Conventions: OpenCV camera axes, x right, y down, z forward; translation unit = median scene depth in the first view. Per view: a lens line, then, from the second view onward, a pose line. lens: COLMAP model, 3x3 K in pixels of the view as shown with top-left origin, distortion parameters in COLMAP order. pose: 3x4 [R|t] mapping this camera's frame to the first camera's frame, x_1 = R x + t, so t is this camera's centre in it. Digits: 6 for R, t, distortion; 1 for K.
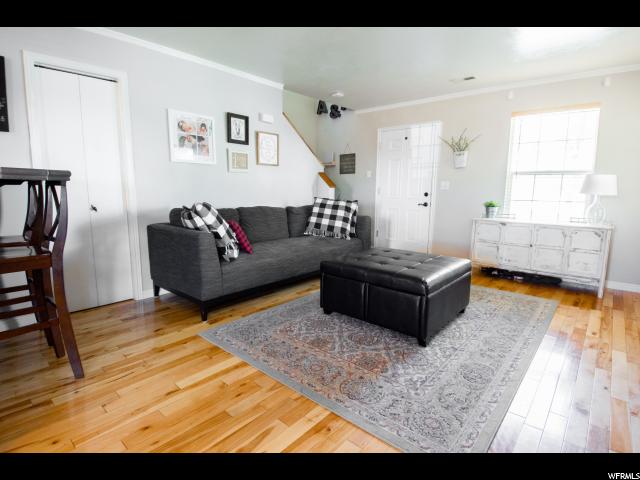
lens RADIAL K [[331.0, 0, 321.4], [0, 331.0, 236.5], [0, 0, 1]] dist [0.039573, -0.049299]
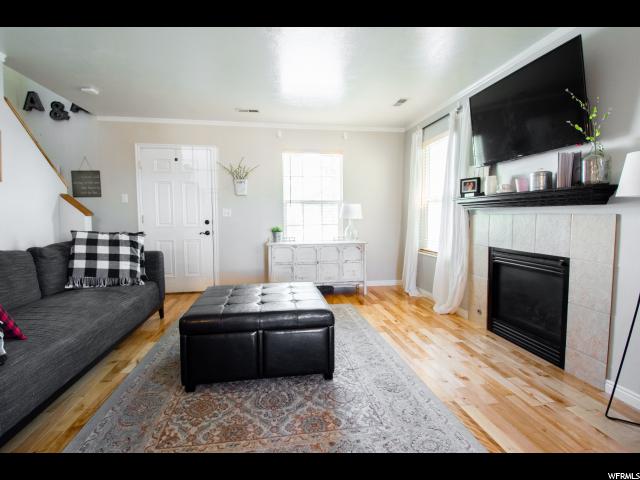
lens RADIAL K [[331.0, 0, 321.4], [0, 331.0, 236.5], [0, 0, 1]] dist [0.039573, -0.049299]
pose [[0.636736, -0.061118, 0.768656, -0.234055], [0.121709, 0.992324, -0.021918, -0.033340], [-0.761416, 0.107508, 0.639287, 0.202923]]
